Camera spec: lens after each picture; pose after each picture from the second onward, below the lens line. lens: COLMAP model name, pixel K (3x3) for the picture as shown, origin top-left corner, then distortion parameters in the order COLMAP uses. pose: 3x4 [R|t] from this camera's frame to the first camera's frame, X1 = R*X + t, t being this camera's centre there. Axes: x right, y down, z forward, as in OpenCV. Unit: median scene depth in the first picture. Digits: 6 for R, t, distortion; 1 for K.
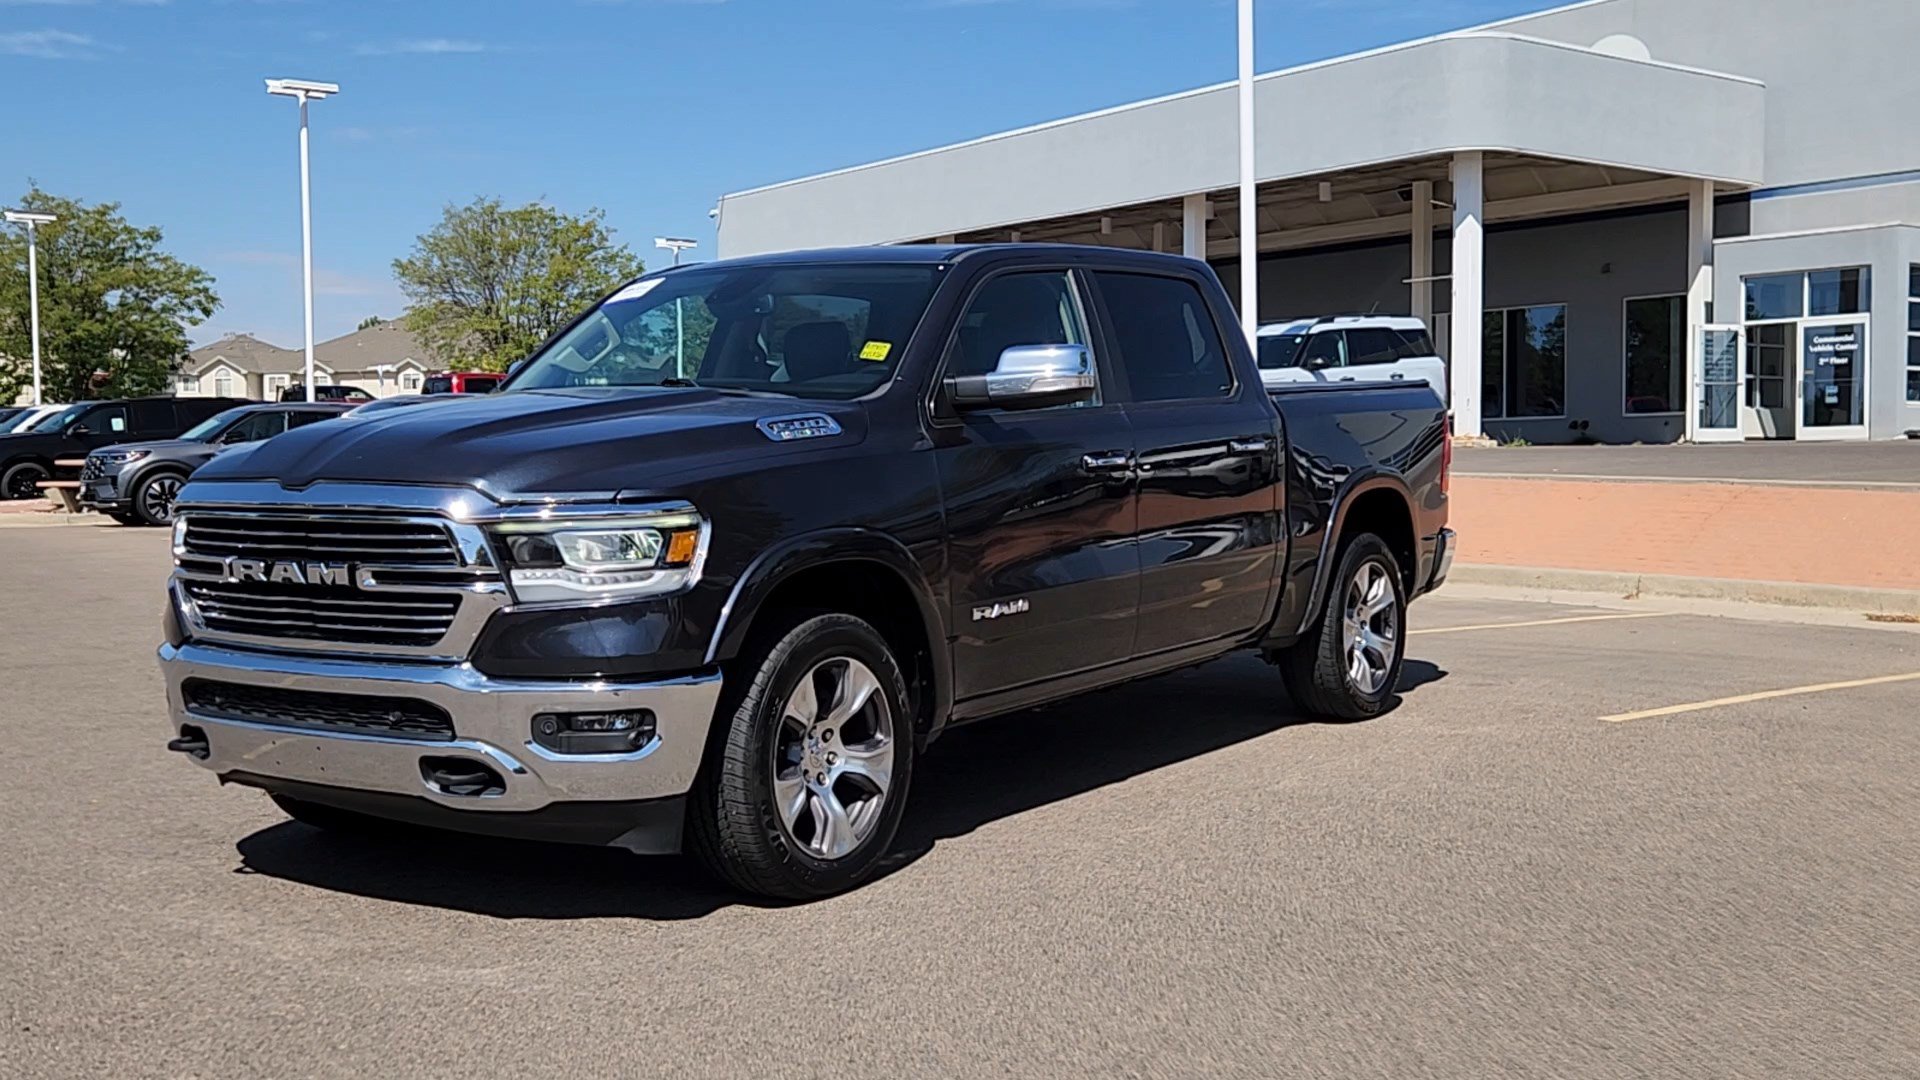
lens RADIAL K [[2046.1, 0, 942.5], [0, 2046.1, 531.3], [0, 0, 1]] dist [0.029211, 0.000000]
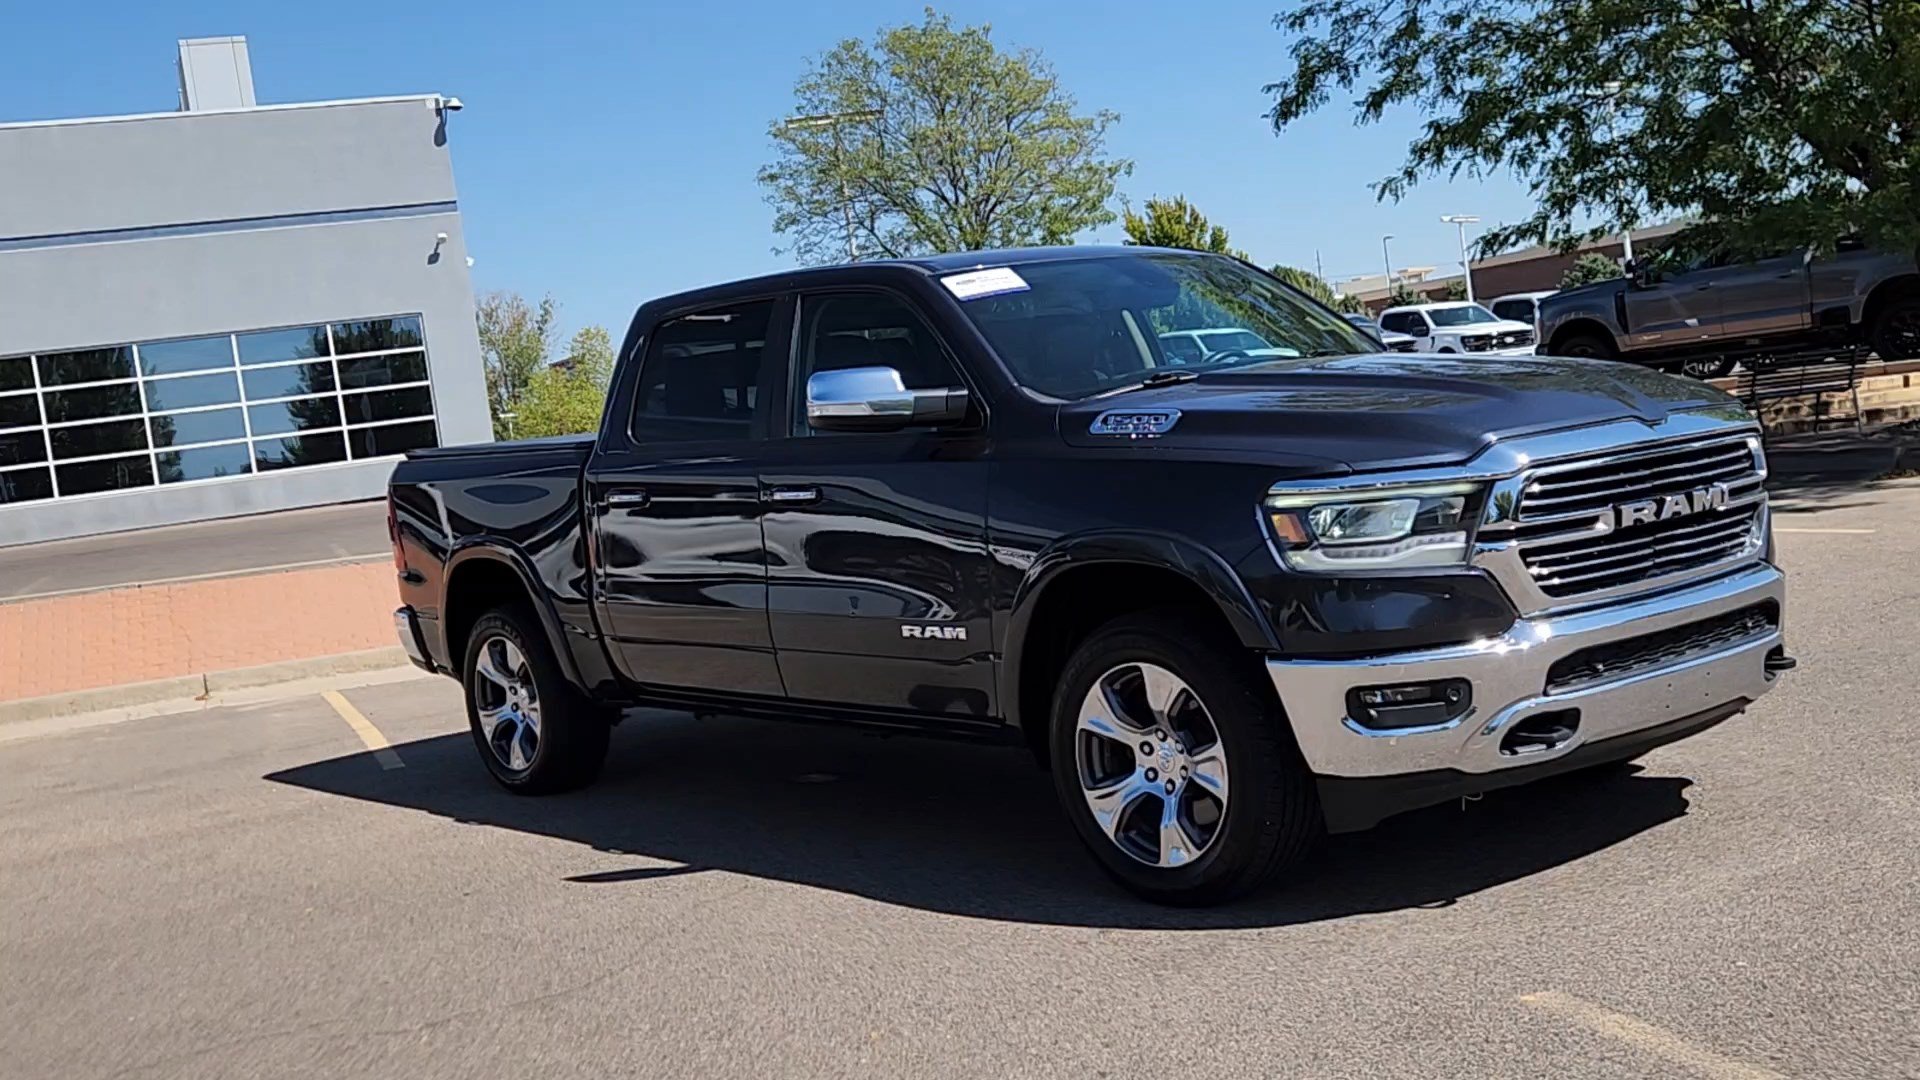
lens RADIAL K [[2046.1, 0, 949.7], [0, 2046.1, 541.2], [0, 0, 1]] dist [0.029211, 0.000000]
pose [[0.281112, -0.079430, 0.956382, -0.542051], [0.158848, 0.986673, 0.035255, -0.021415], [-0.946437, 0.142008, 0.289983, 0.414449]]
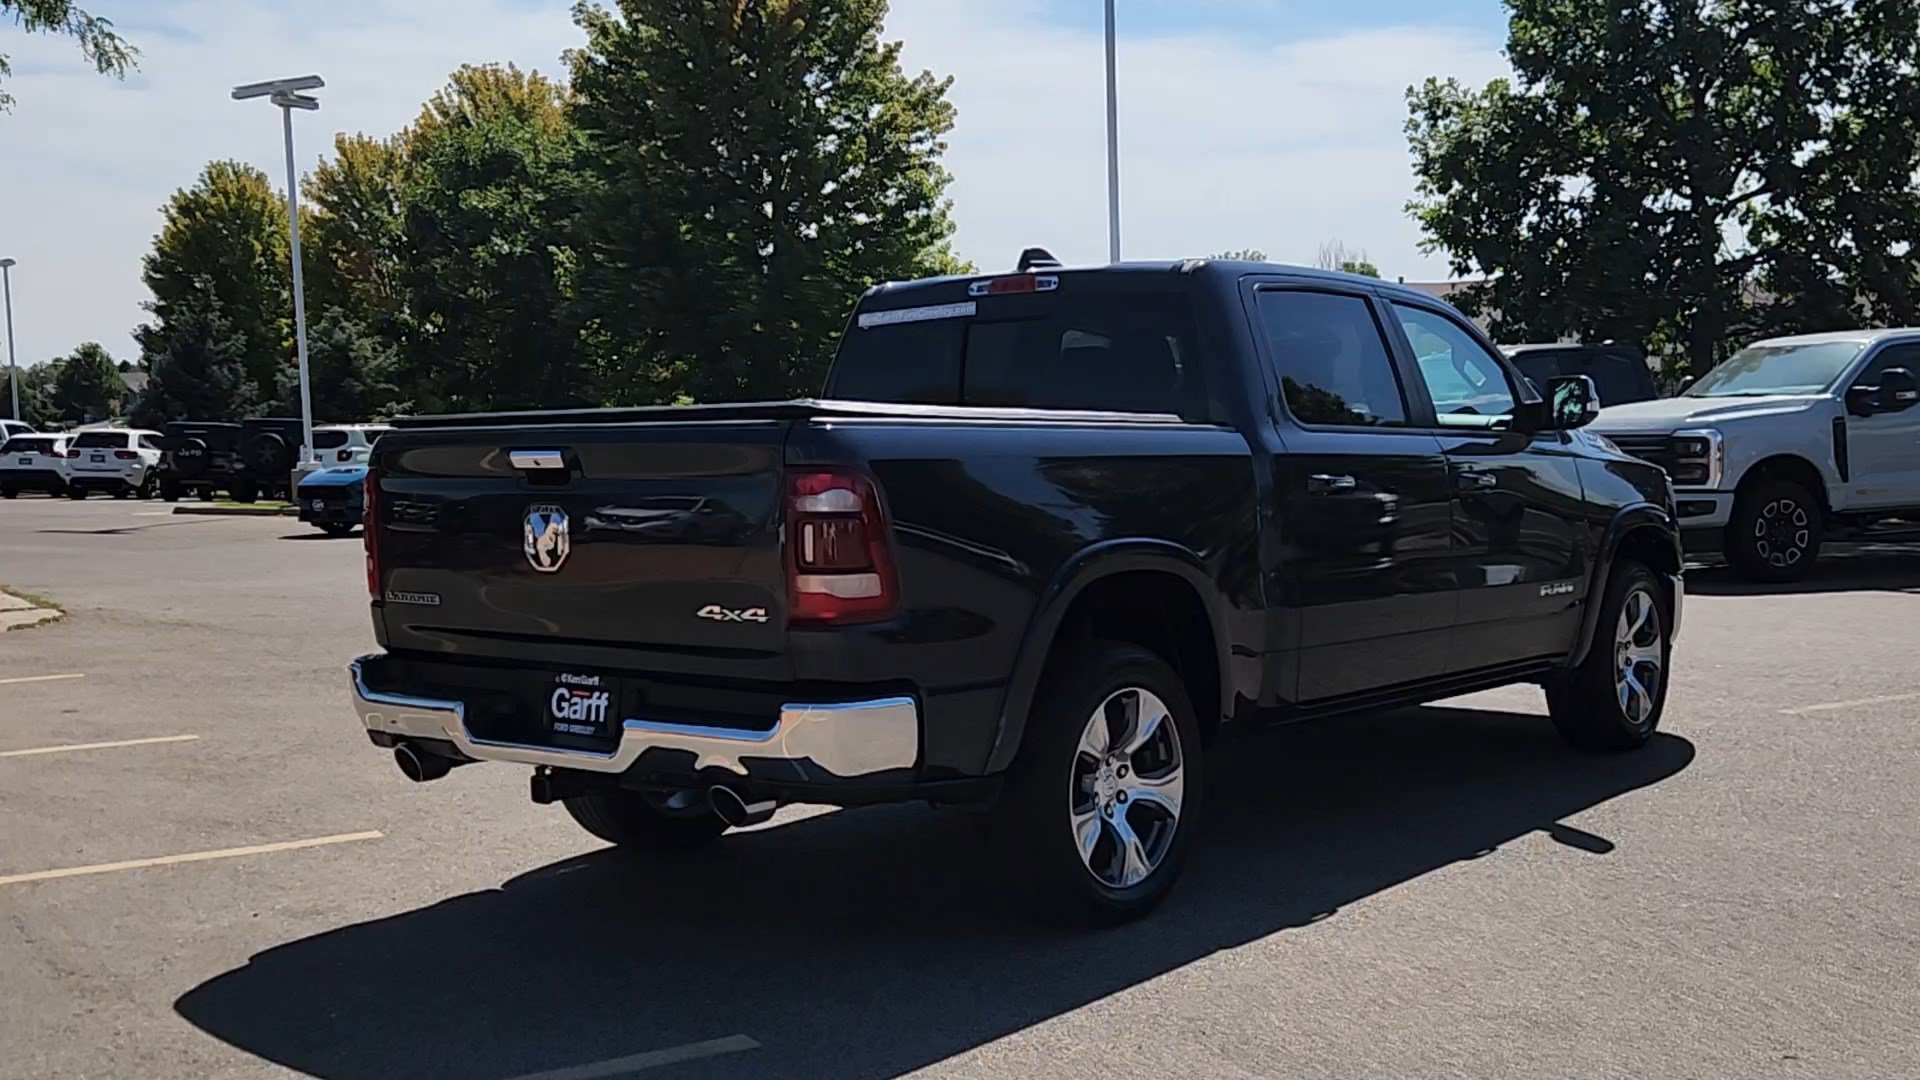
lens RADIAL K [[2046.1, 0, 952.1], [0, 2046.1, 545.6], [0, 0, 1]] dist [0.029211, 0.000000]
pose [[-0.996034, 0.026418, 0.084964, 0.010557], [0.035925, 0.993015, 0.112385, -0.070207], [-0.081402, 0.114992, -0.990026, 1.143326]]
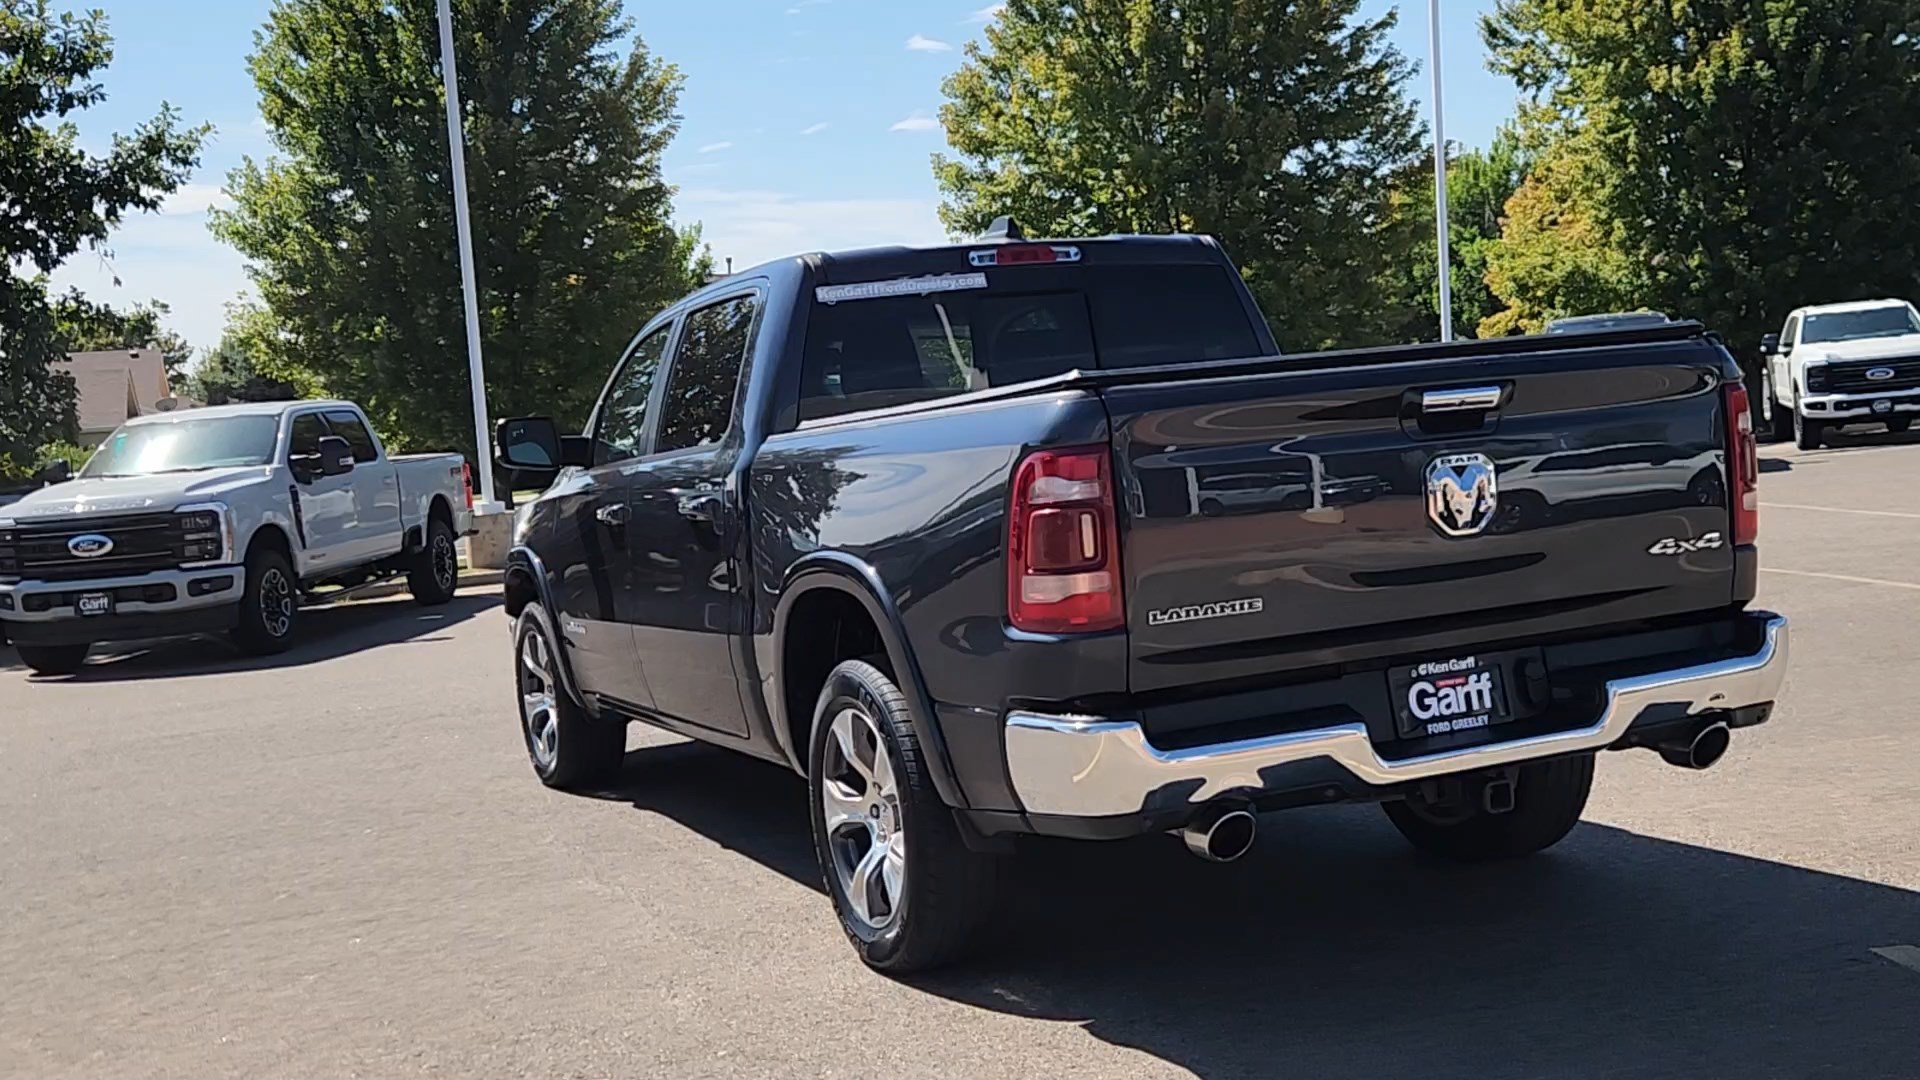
lens RADIAL K [[2046.1, 0, 945.6], [0, 2046.1, 532.3], [0, 0, 1]] dist [0.029211, 0.000000]
pose [[-0.525824, 0.100066, -0.844687, 0.444965], [0.042487, 0.994906, 0.091413, -0.057454], [0.849532, 0.012179, -0.527397, 0.859886]]
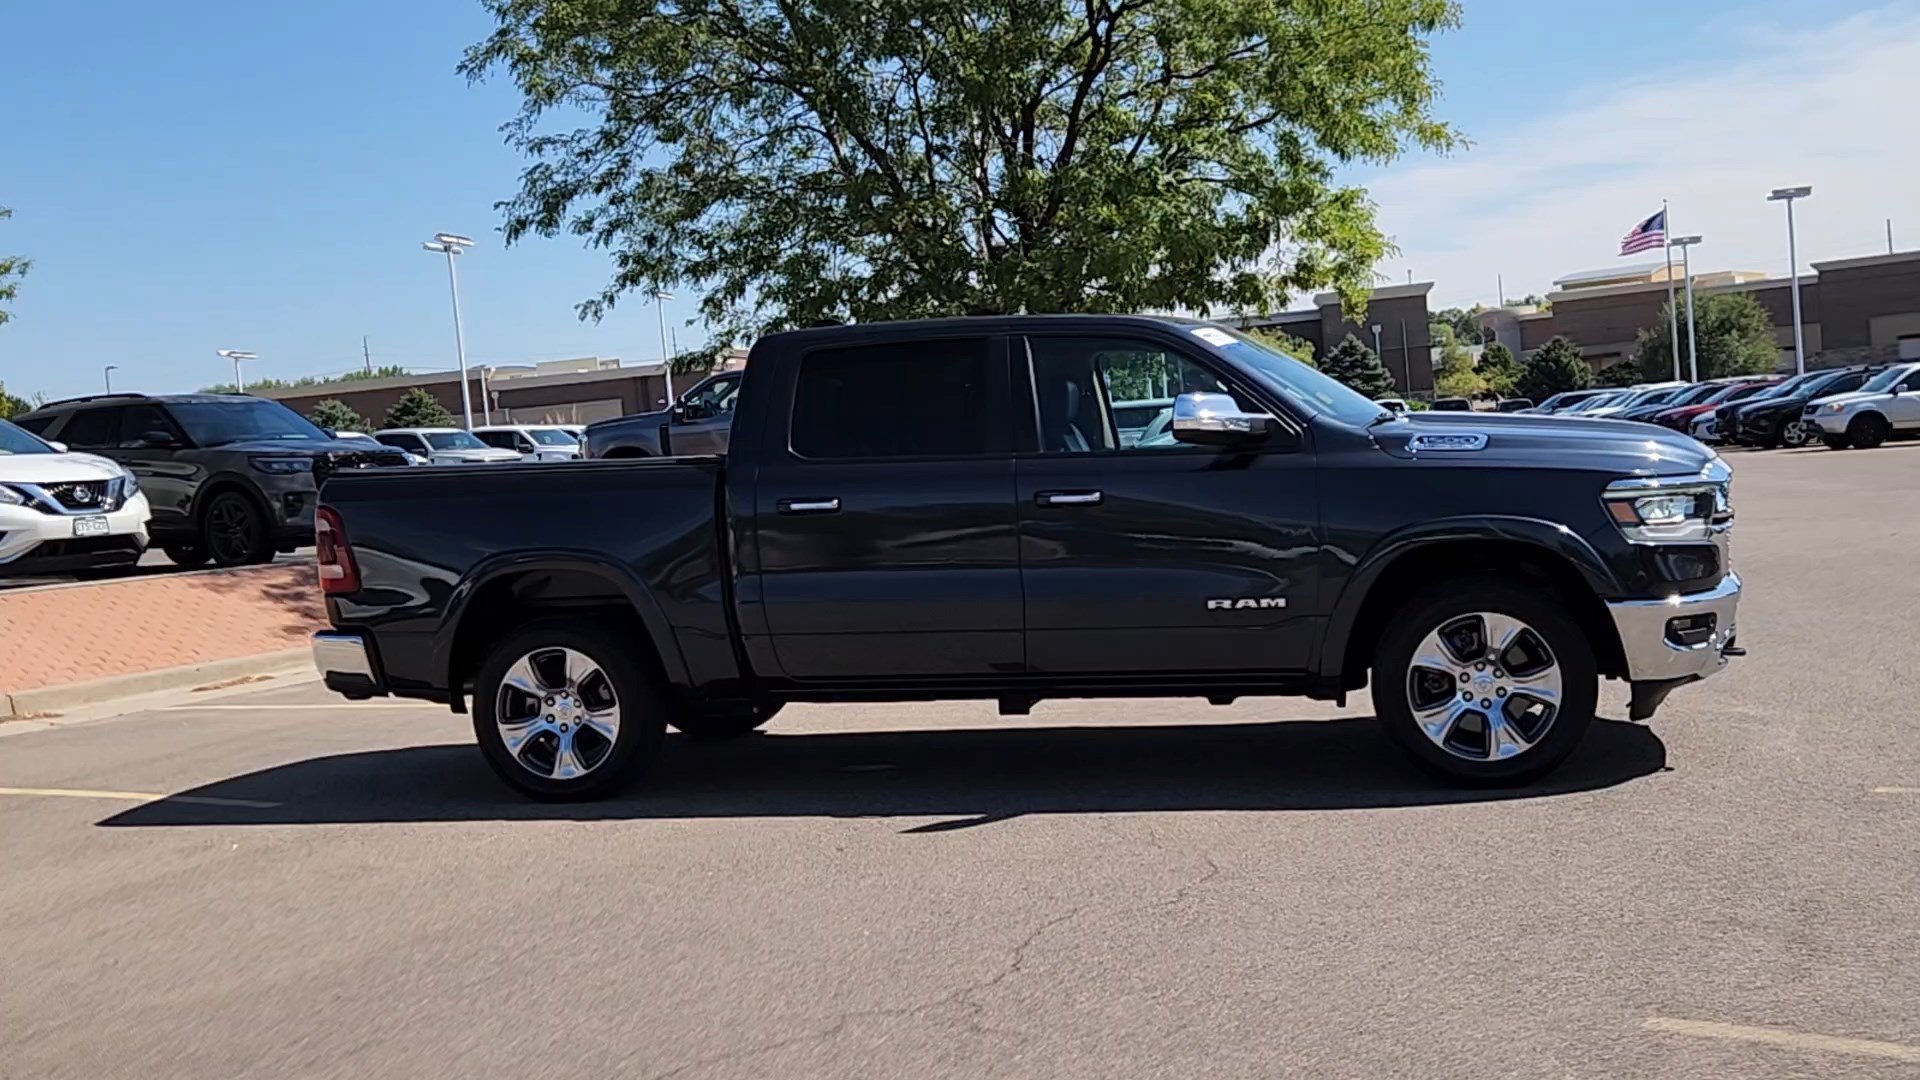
lens RADIAL K [[2046.1, 0, 947.6], [0, 2046.1, 543.3], [0, 0, 1]] dist [0.029211, 0.000000]
pose [[-0.344140, -0.010993, 0.938854, -0.624667], [0.119440, 0.991295, 0.055388, -0.045014], [-0.931291, 0.131198, -0.339831, 0.825268]]
